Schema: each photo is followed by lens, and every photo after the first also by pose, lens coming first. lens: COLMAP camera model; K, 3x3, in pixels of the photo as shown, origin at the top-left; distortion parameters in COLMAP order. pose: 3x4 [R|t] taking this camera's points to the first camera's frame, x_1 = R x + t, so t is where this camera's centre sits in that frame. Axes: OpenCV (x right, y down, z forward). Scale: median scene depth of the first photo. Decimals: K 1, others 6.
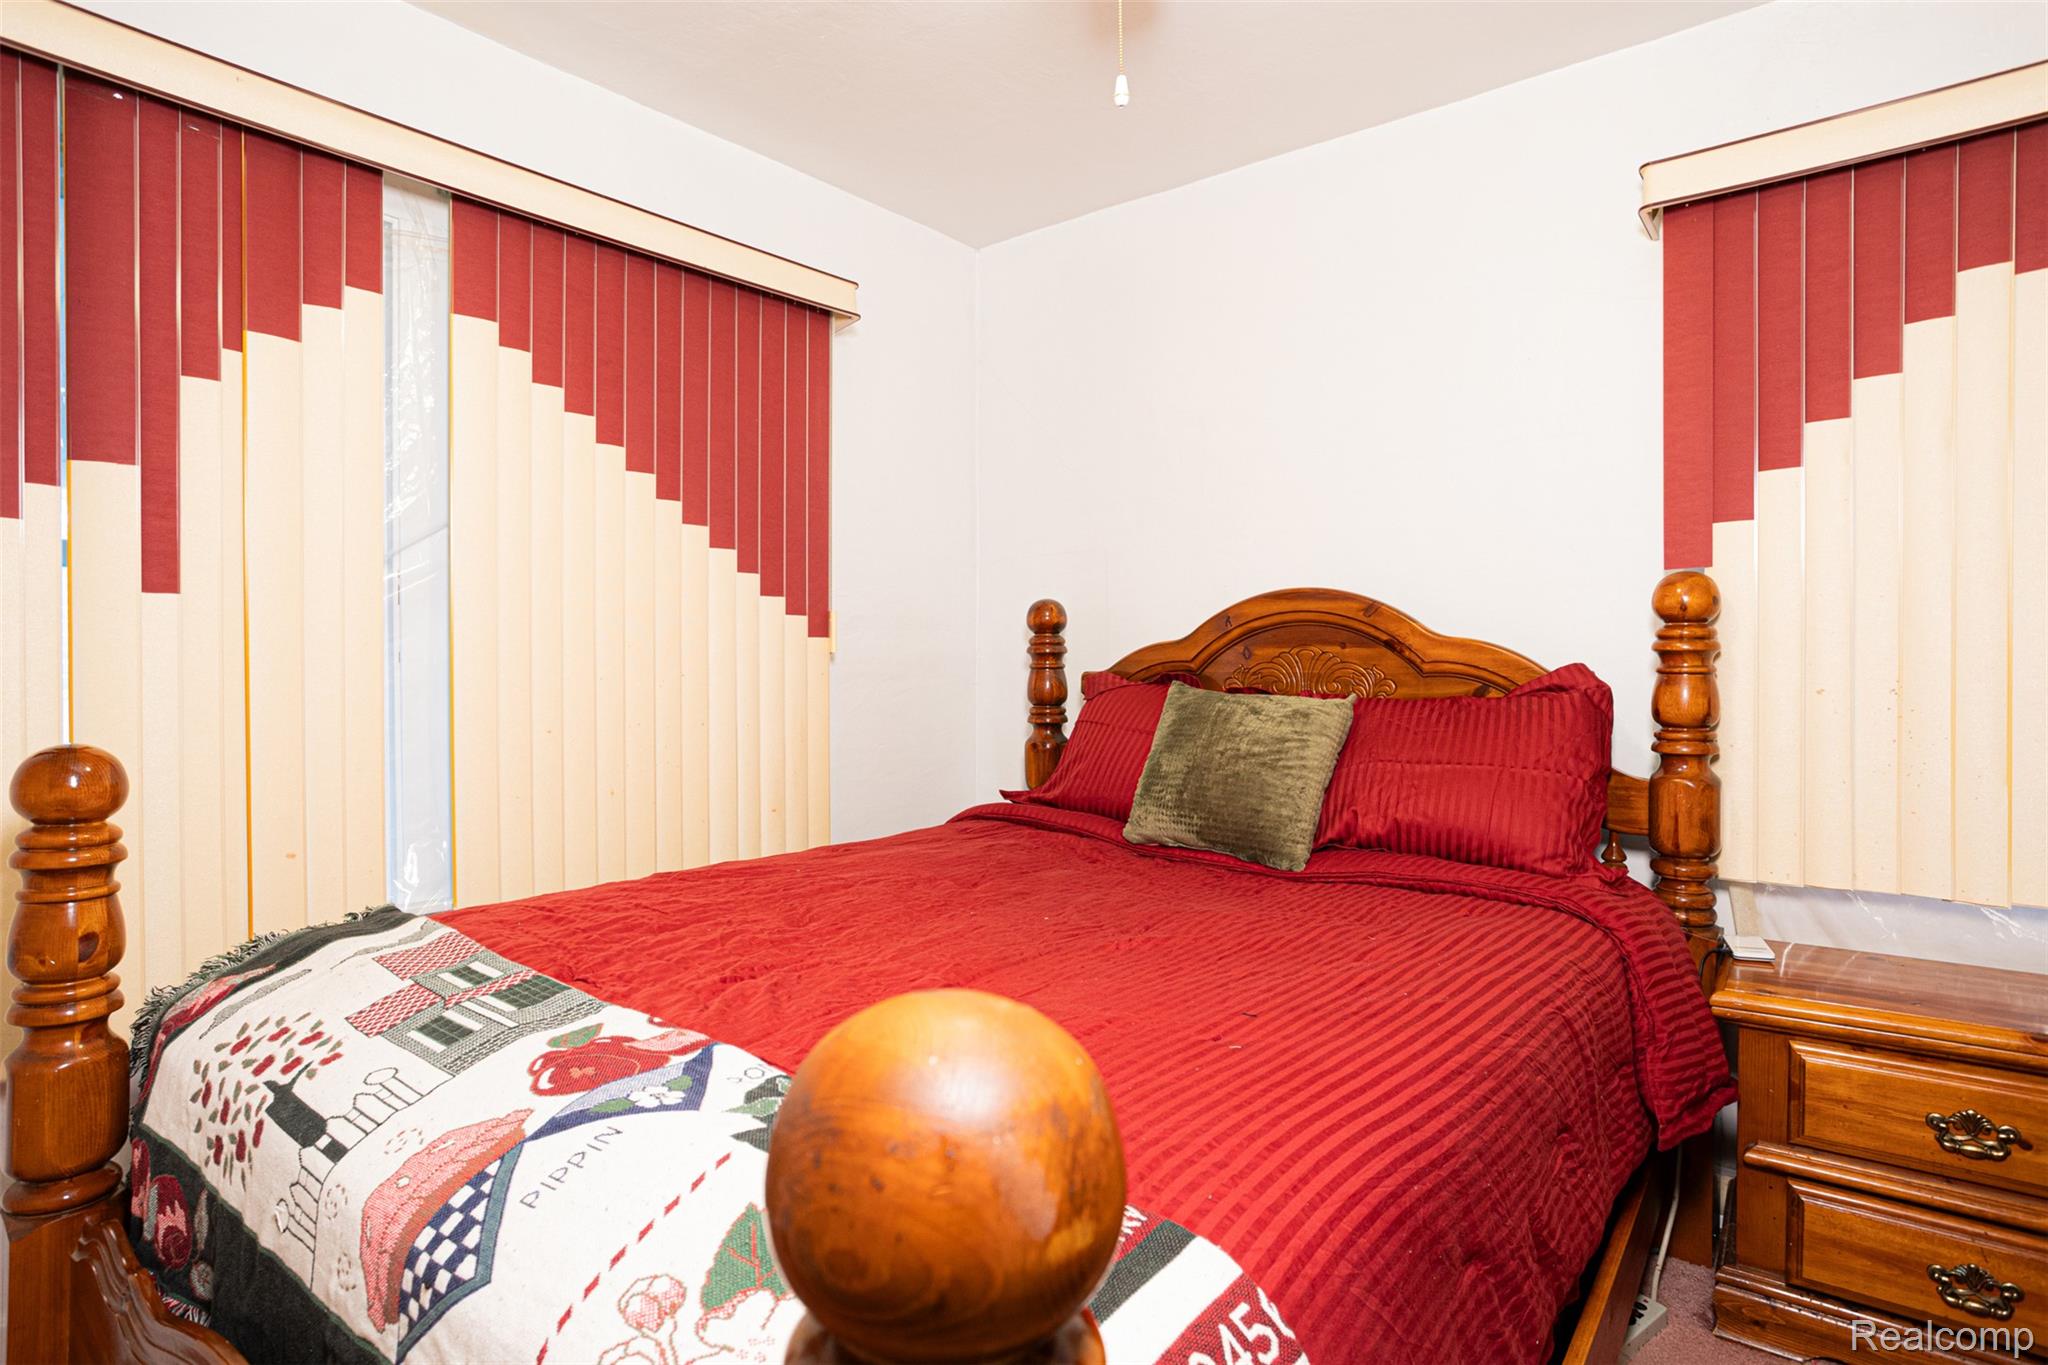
lens RADIAL K [[1084.8, 0, 1019.2], [0, 1084.8, 678.7], [0, 0, 1]] dist [-0.053444, 0.028429]
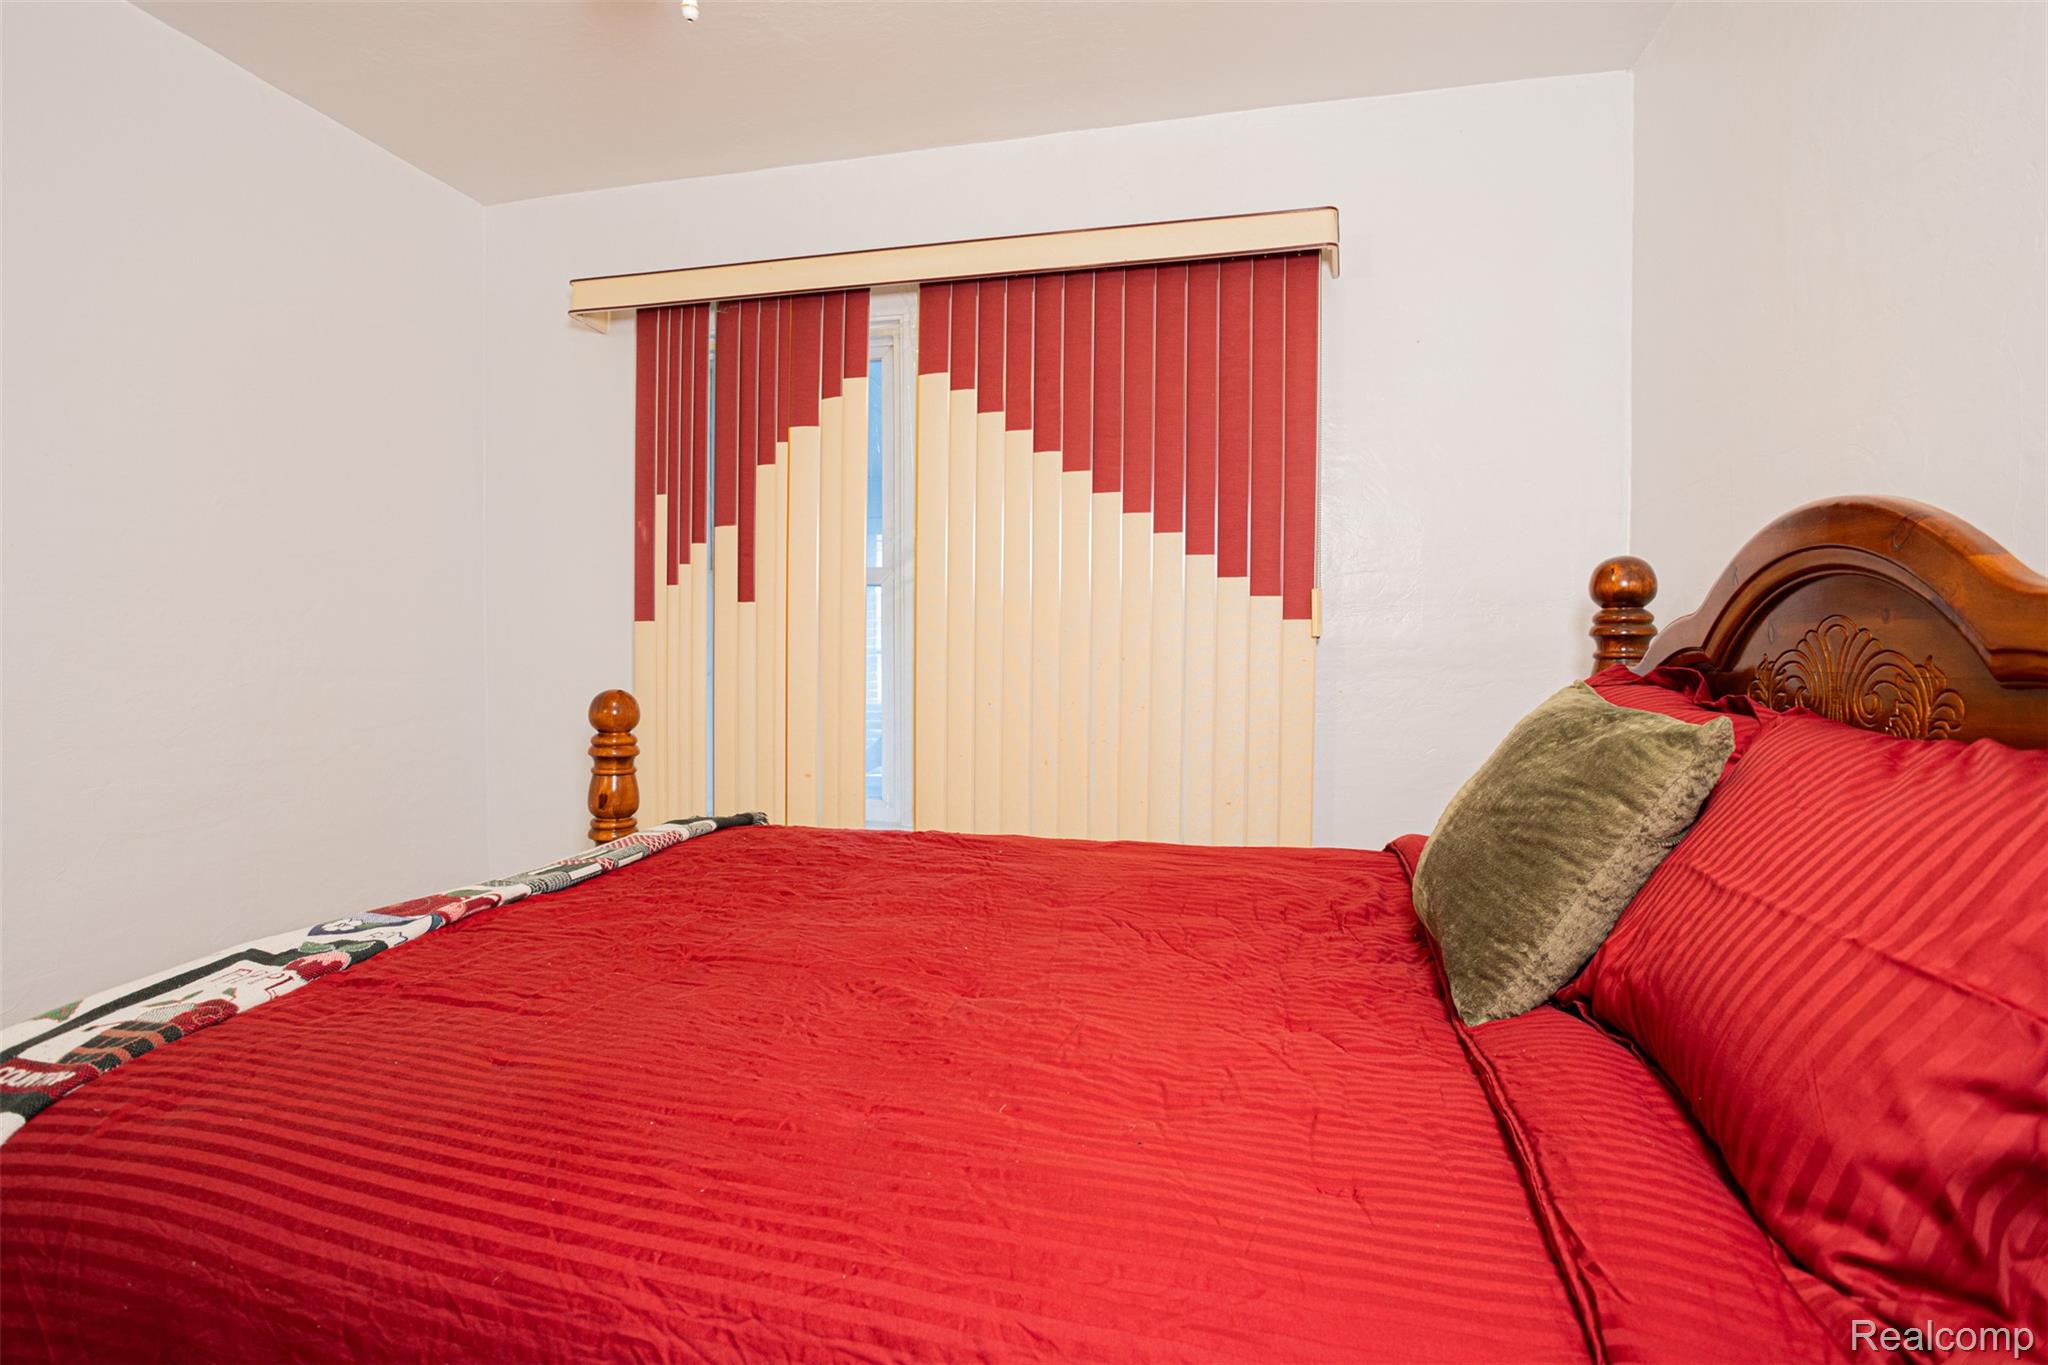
lens RADIAL K [[976.9, 0, 1027.1], [0, 976.9, 704.7], [0, 0, 1]] dist [-0.052148, 0.018033]
pose [[0.449011, 0.054811, -0.891844, 0.586665], [-0.018998, 0.998477, 0.051800, -0.005966], [0.893324, -0.006316, 0.449368, 0.565983]]
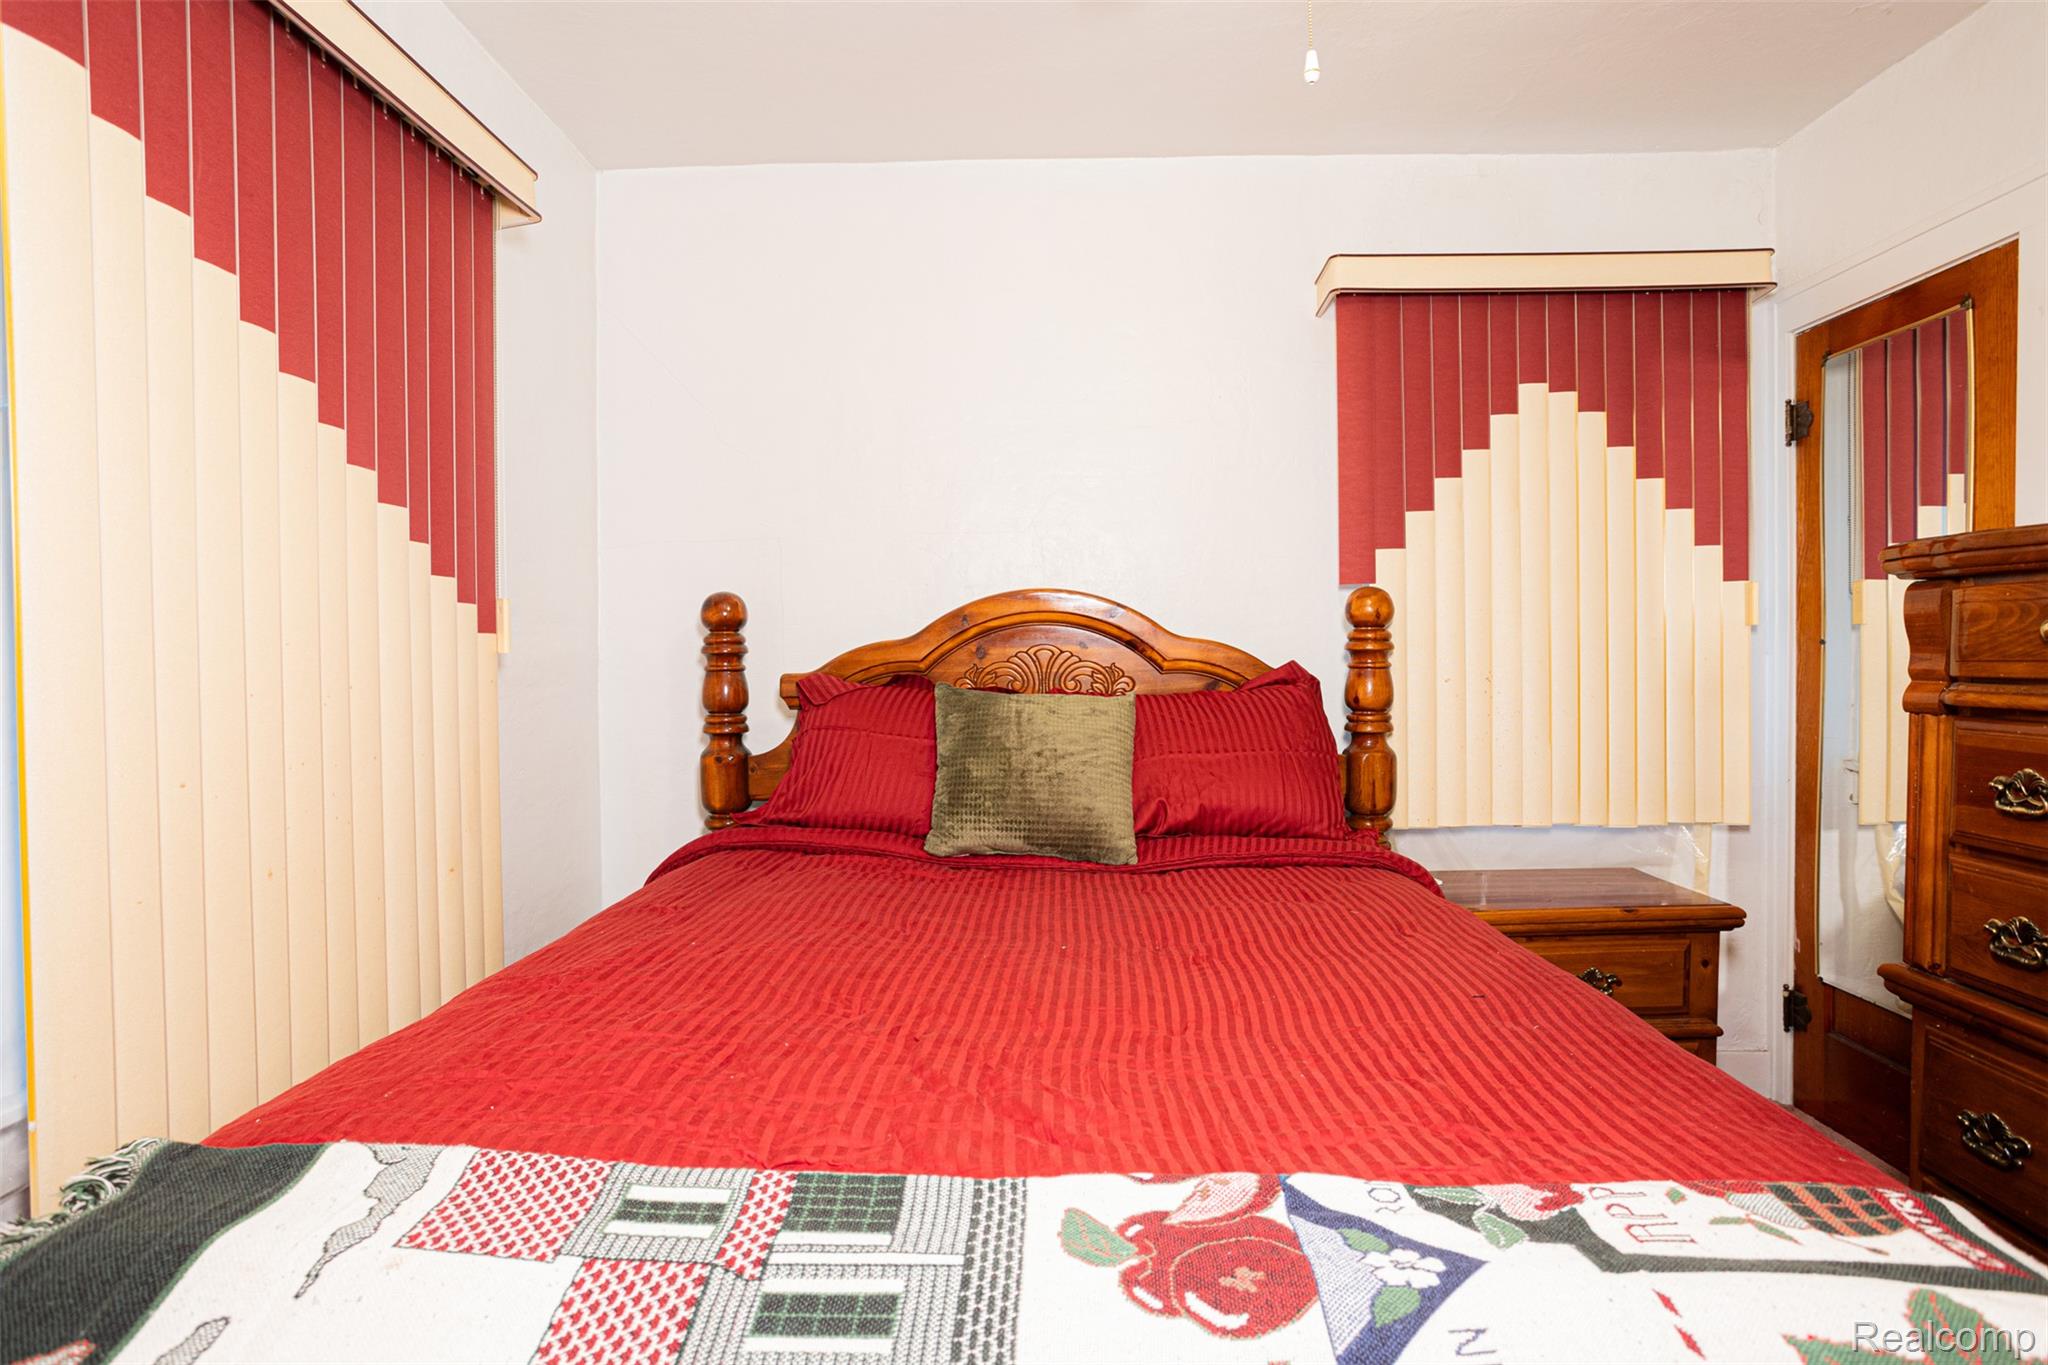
lens RADIAL K [[1042.6, 0, 1023.5], [0, 1042.6, 678.9], [0, 0, 1]] dist [-0.066477, 0.038401]
pose [[0.793377, -0.017187, 0.608488, -0.431110], [0.016614, 0.999840, 0.006578, -0.006779], [-0.608504, 0.004890, 0.793536, 0.276102]]
